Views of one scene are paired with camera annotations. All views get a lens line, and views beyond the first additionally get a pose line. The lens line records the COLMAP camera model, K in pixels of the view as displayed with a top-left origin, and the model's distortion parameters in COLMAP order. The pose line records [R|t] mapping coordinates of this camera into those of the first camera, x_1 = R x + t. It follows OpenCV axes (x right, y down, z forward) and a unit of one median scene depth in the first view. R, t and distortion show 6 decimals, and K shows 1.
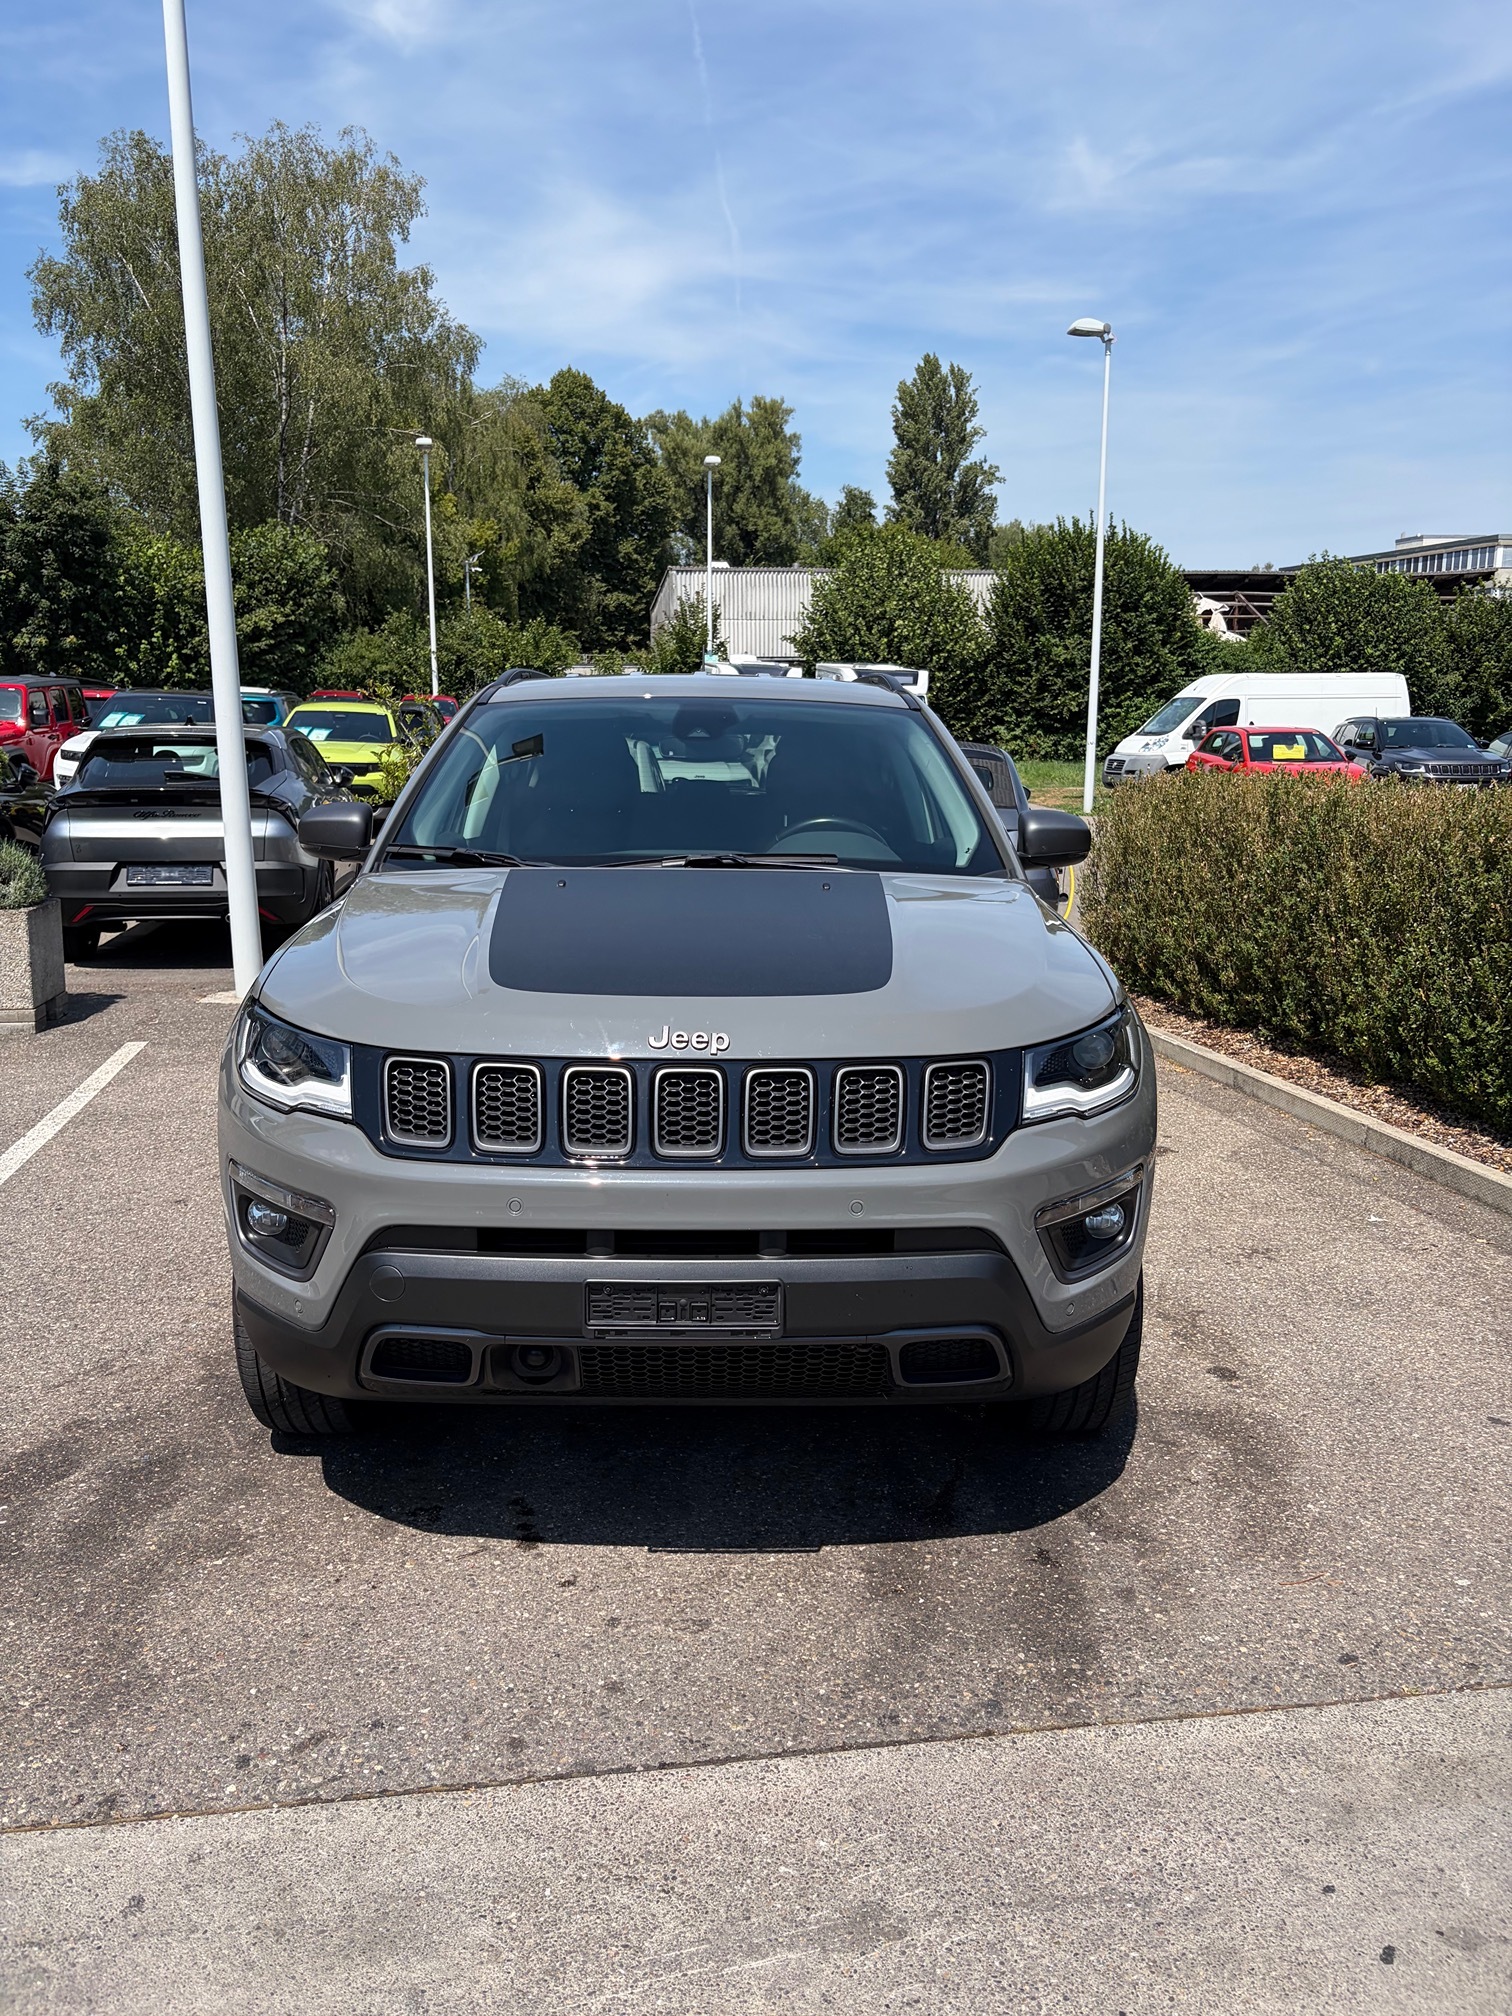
lens RADIAL K [[1541.5, 0, 742.7], [0, 1541.5, 1009.1], [0, 0, 1]] dist [0.017638, -0.000147]
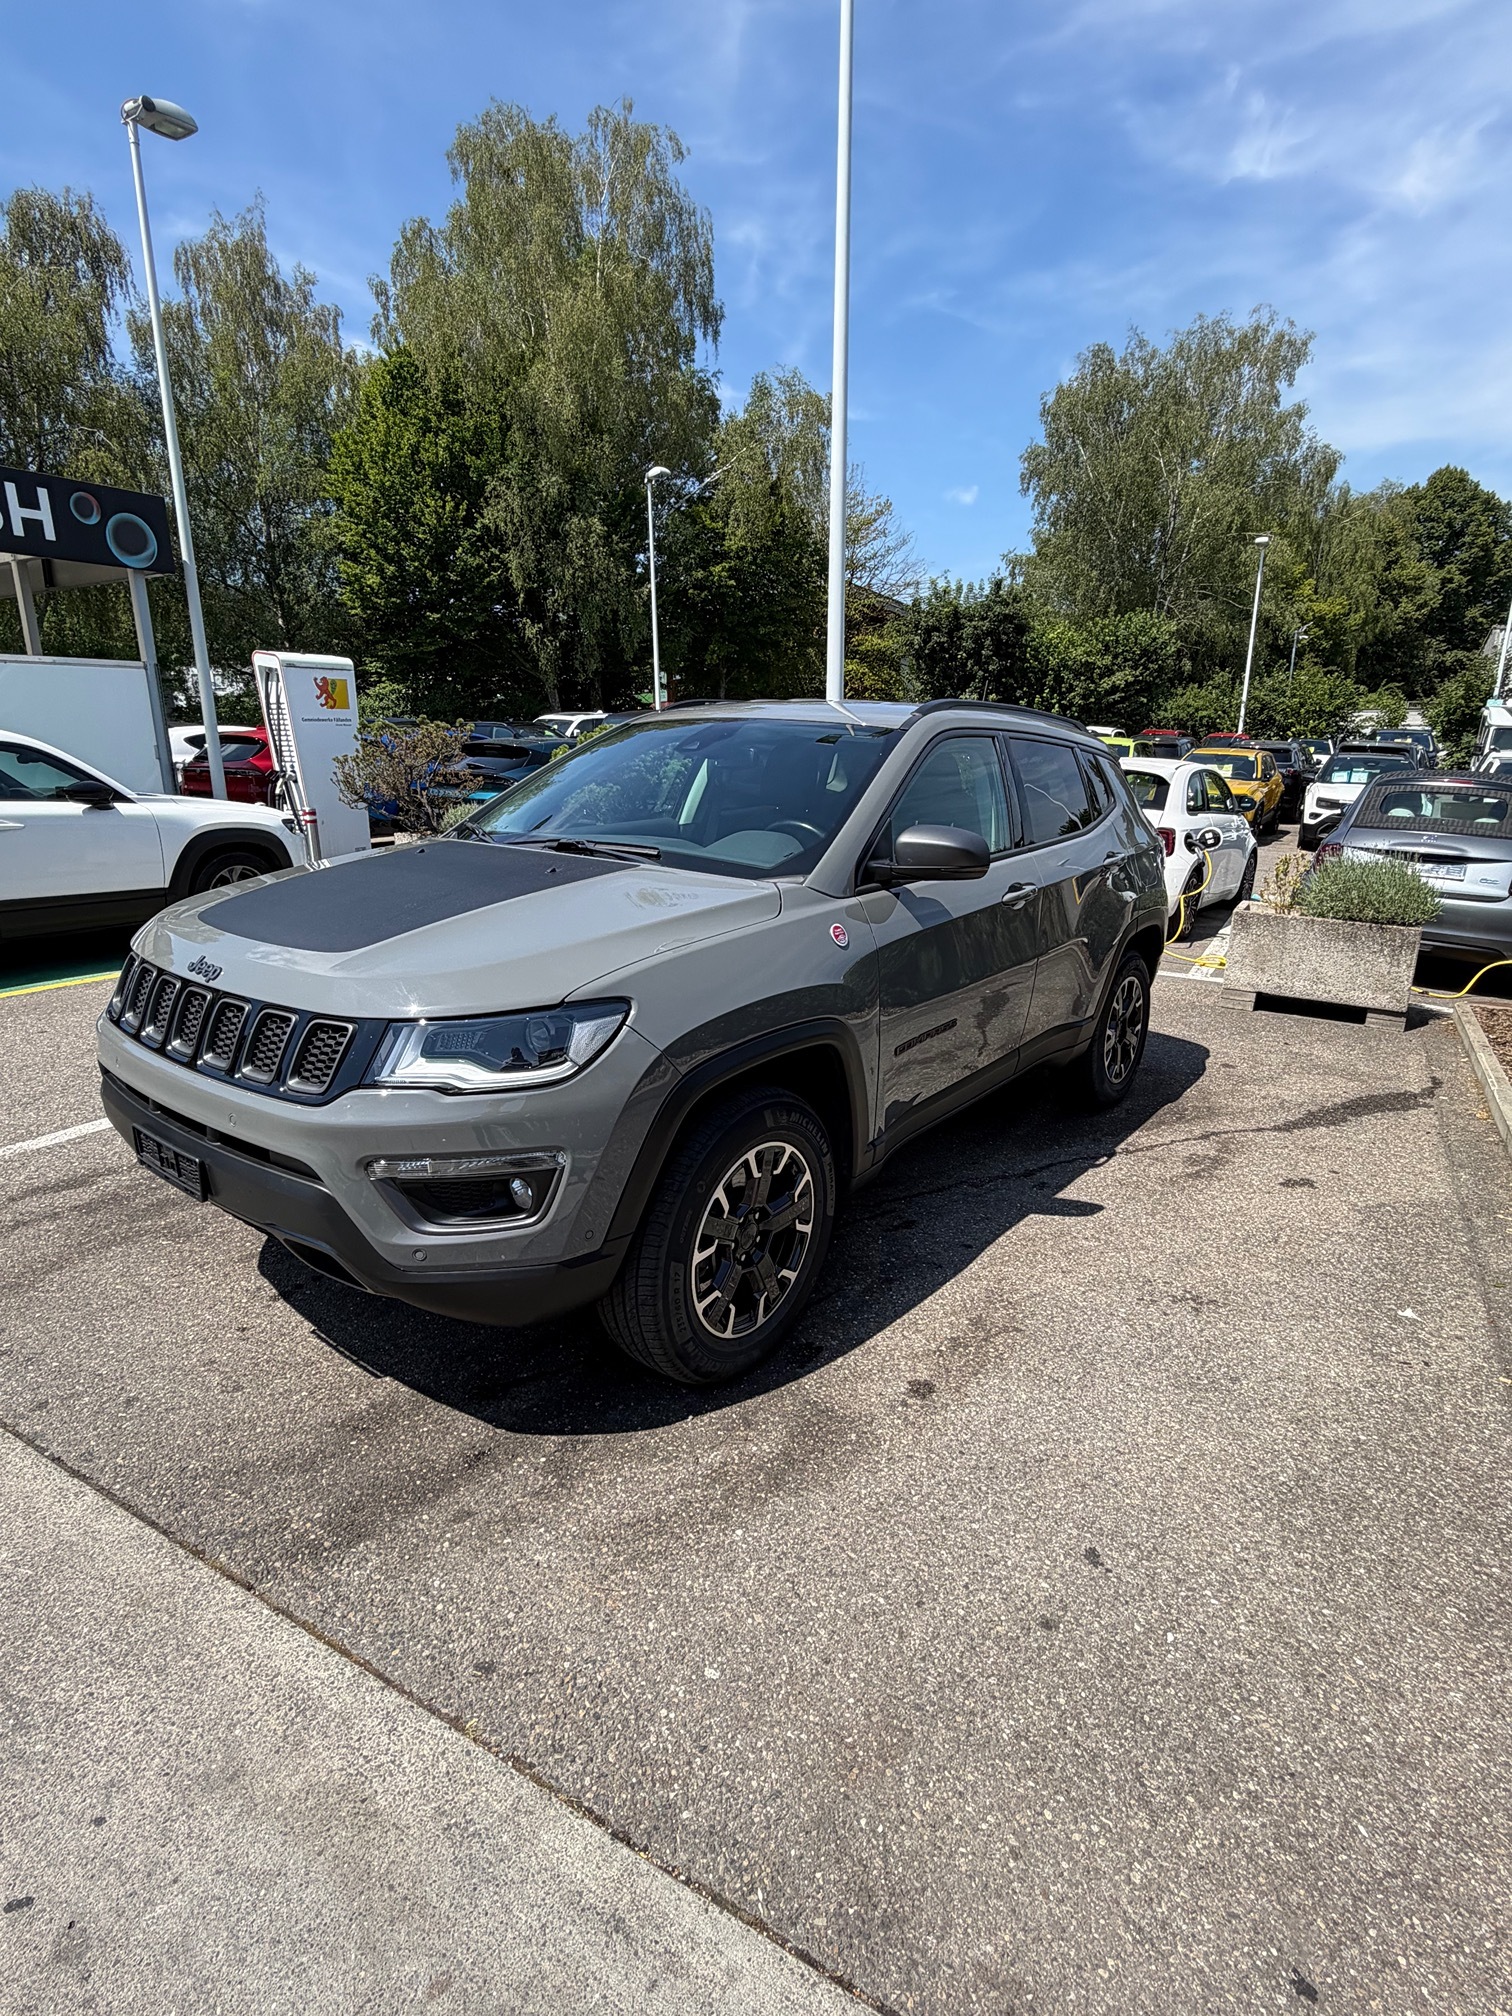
lens RADIAL K [[1023.2, 0, 756.0], [0, 1023.2, 1008.0], [0, 0, 1]] dist [-0.001439, 0.001169]
pose [[0.776830, 0.170403, -0.606216, 0.055358], [-0.133028, 0.985372, 0.106513, -0.006513], [0.615499, -0.002098, 0.788135, 0.037486]]
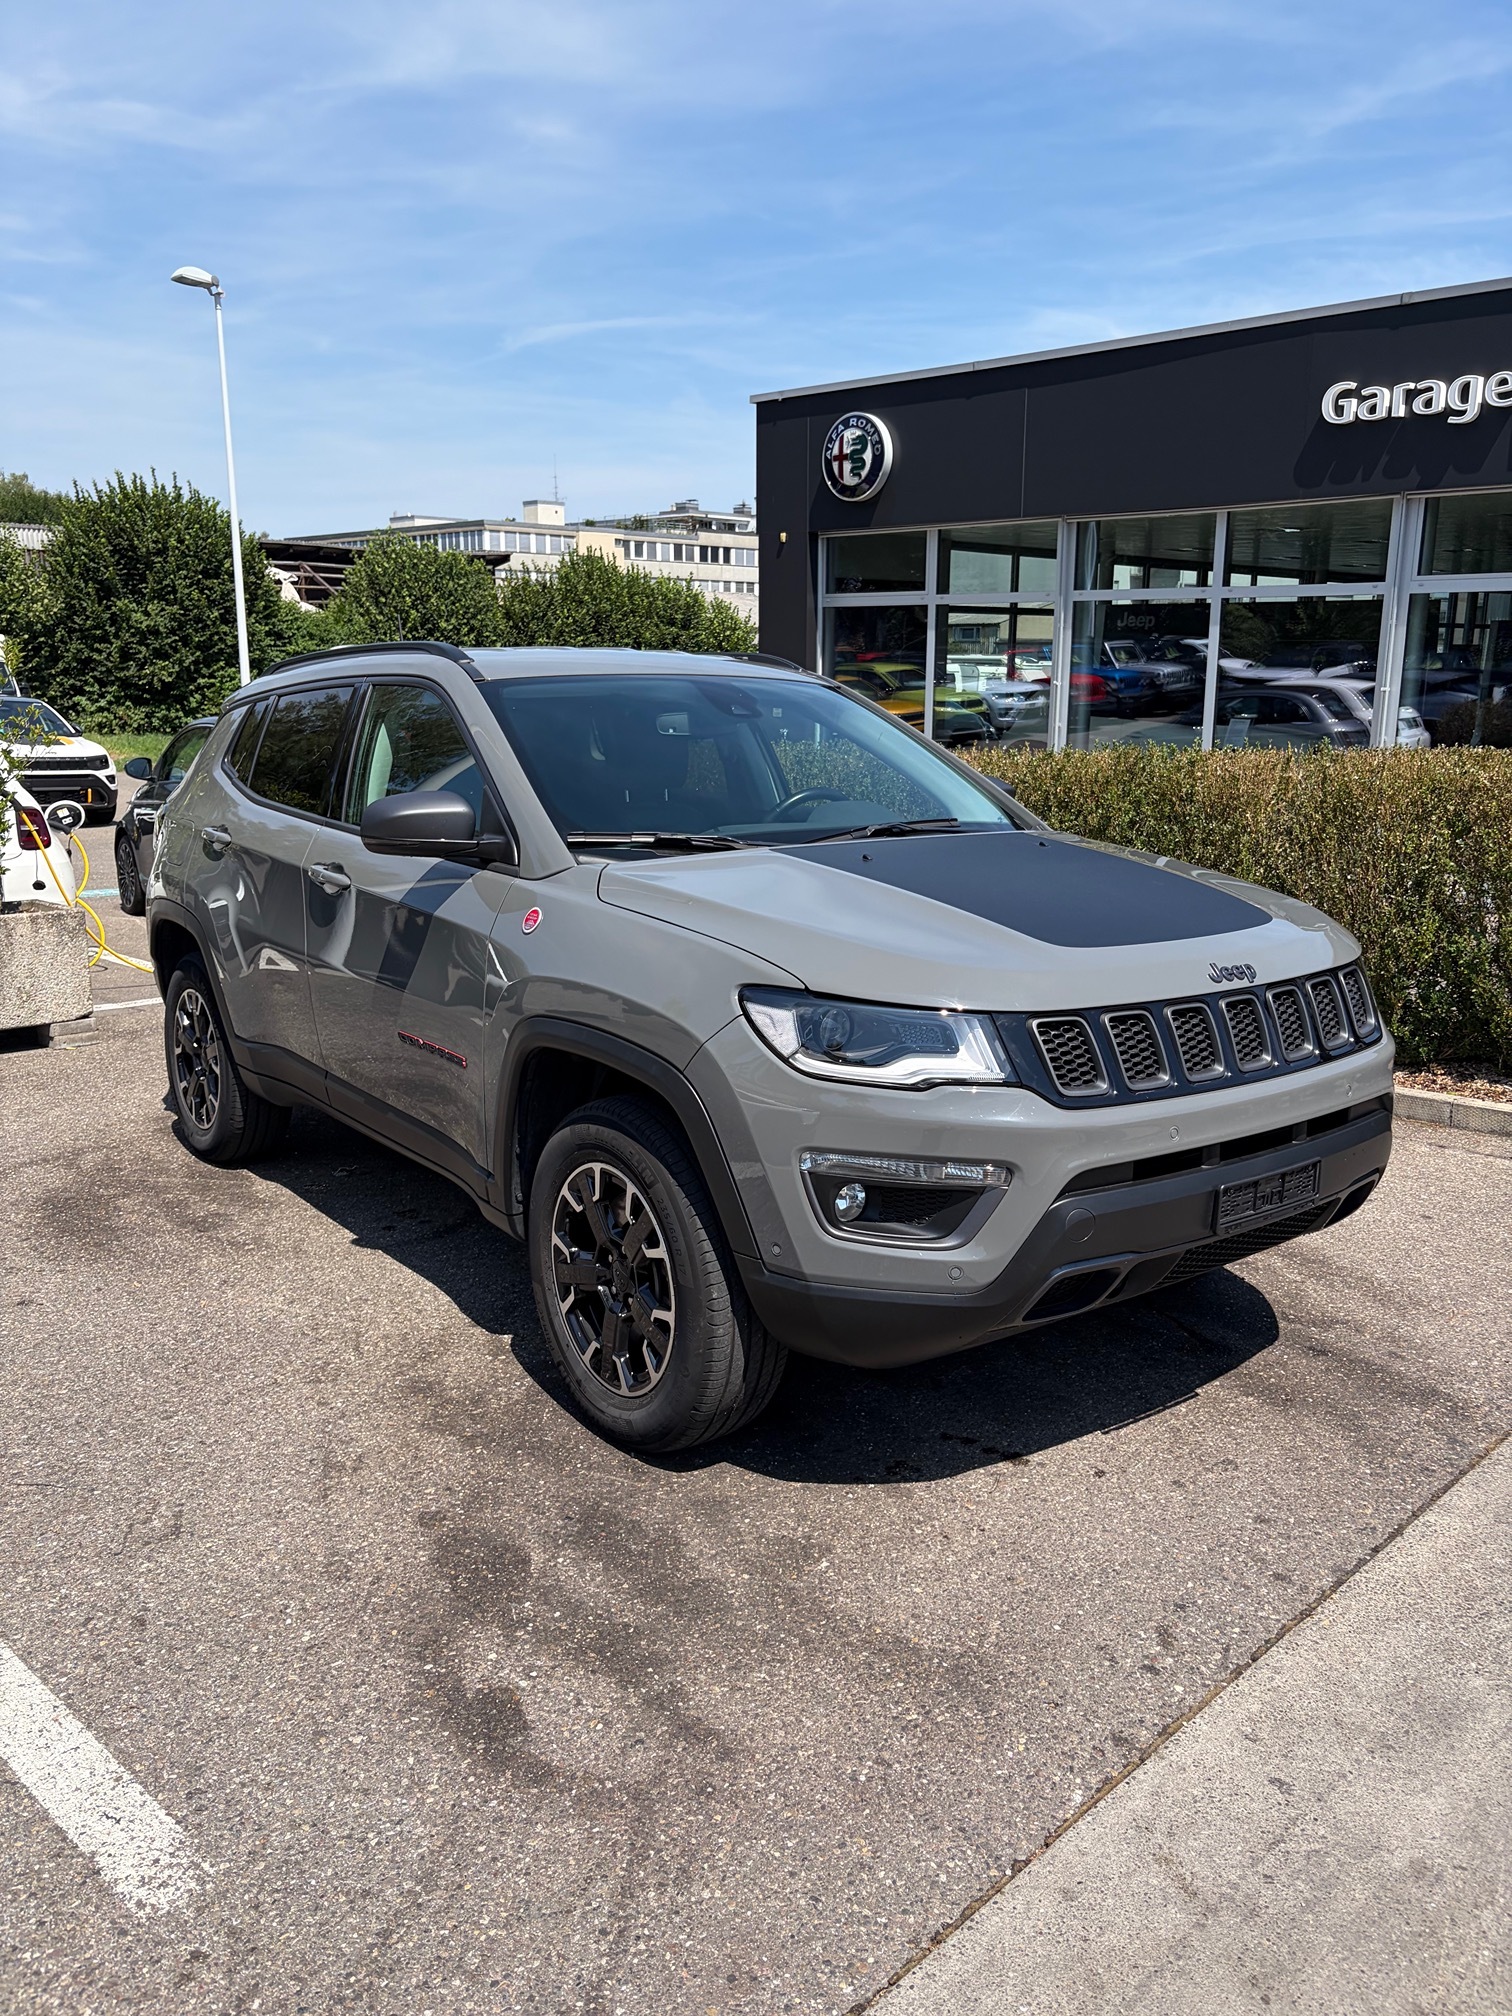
lens RADIAL K [[1534.7, 0, 755.6], [0, 1534.7, 1038.9], [0, 0, 1]] dist [0.003850, 0.003290]
pose [[0.807718, -0.133527, 0.574250, -0.063280], [0.111369, 0.991036, 0.073792, -0.003447], [-0.578955, 0.004350, 0.815348, 0.016535]]
